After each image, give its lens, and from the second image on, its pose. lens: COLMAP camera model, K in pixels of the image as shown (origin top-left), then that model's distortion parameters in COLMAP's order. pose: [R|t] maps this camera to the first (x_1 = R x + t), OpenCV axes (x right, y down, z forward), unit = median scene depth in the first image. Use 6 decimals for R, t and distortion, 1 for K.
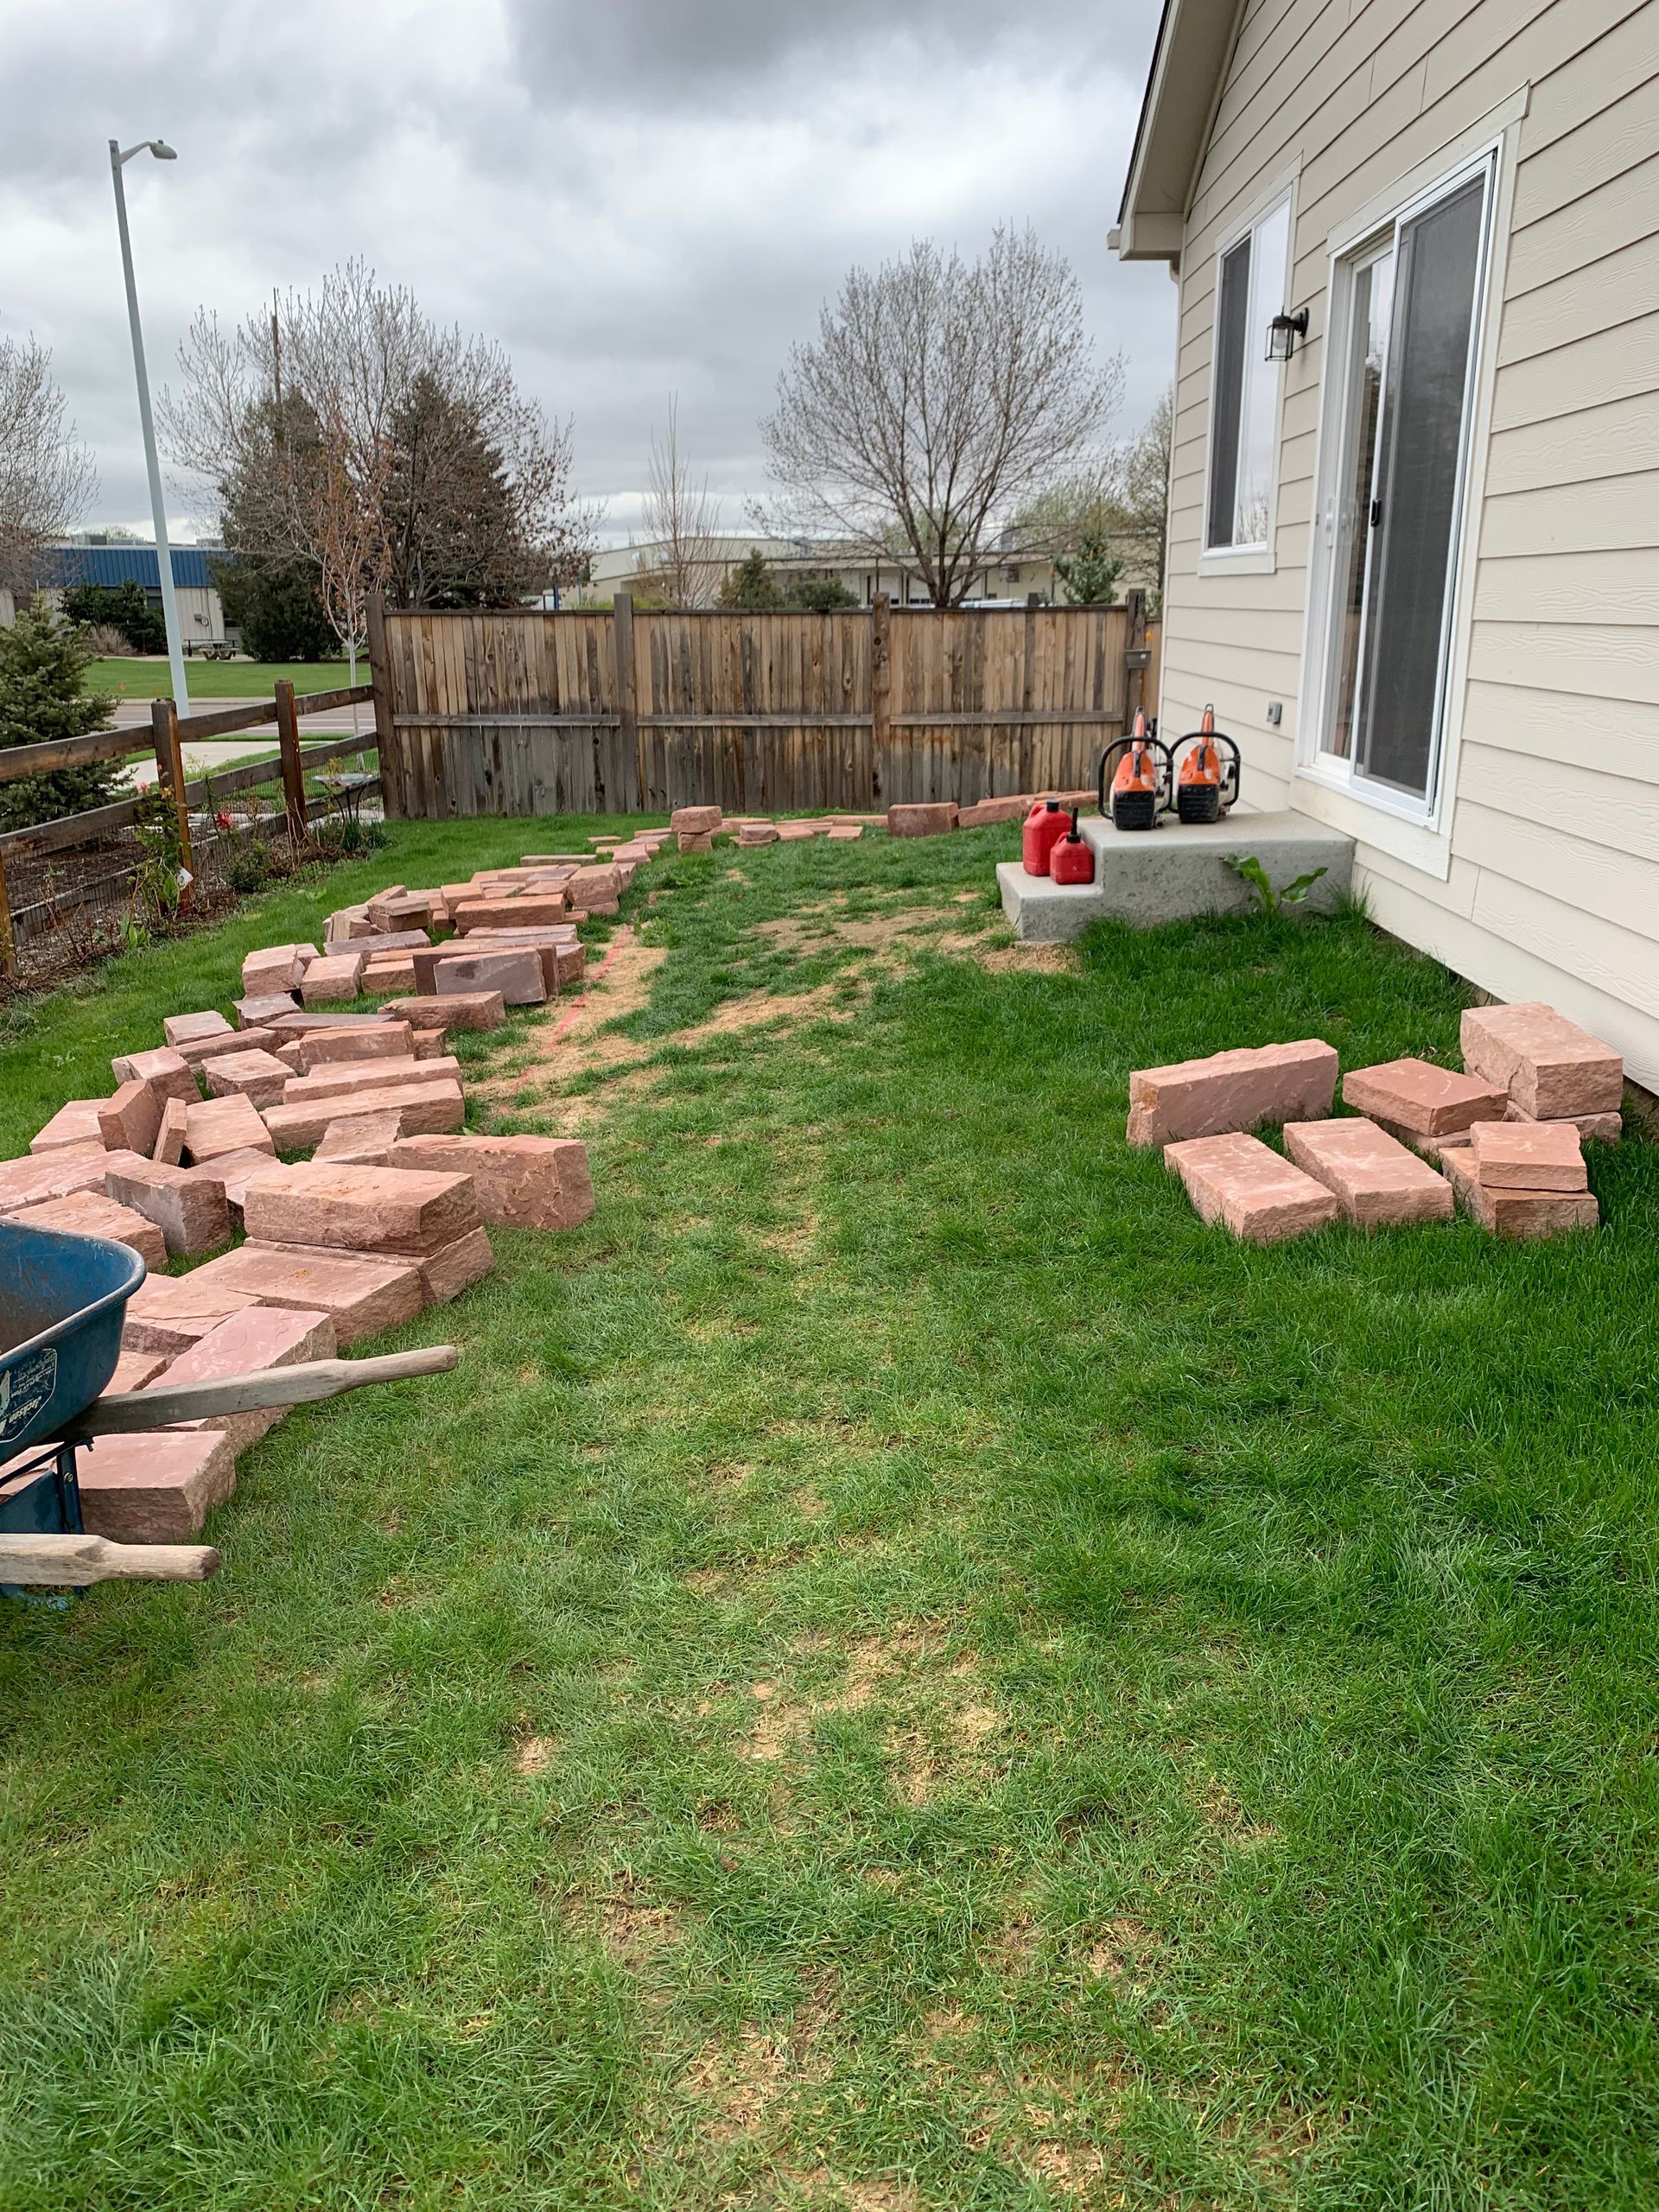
lens RADIAL K [[1679.8, 0, 829.5], [0, 1679.8, 1106.0], [0, 0, 1]] dist [0.061718, -0.146253]
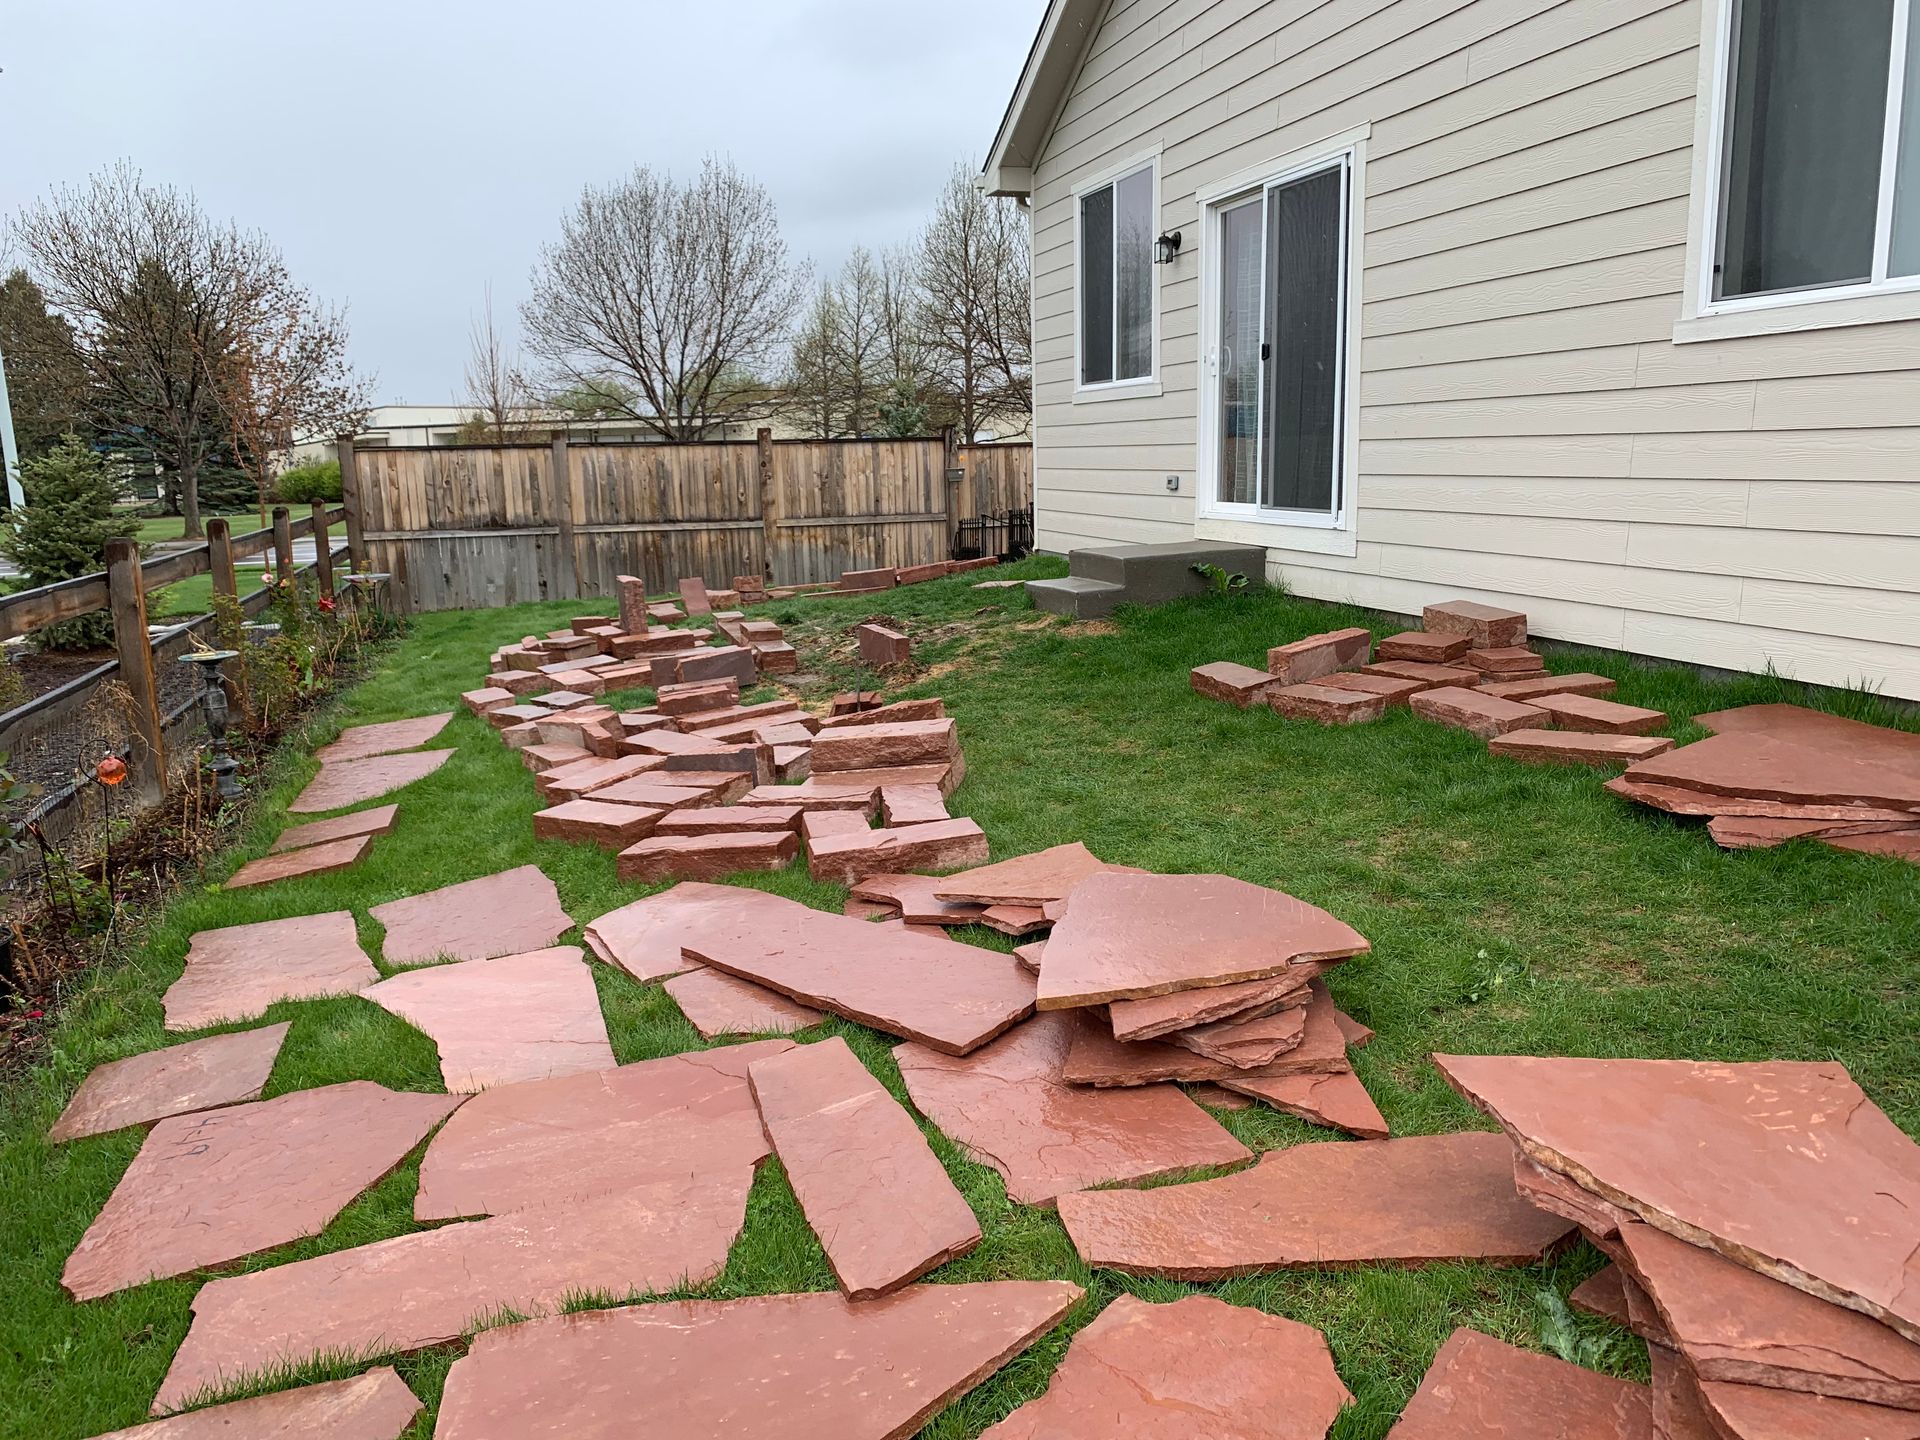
lens RADIAL K [[1462.3, 0, 973.2], [0, 1462.3, 724.7], [0, 0, 1]] dist [0.030929, -0.067629]
pose [[0.952730, -0.070530, 0.295517, -0.166088], [0.102816, 0.990138, -0.095160, 0.049899], [-0.285891, 0.121046, 0.950586, -0.102761]]
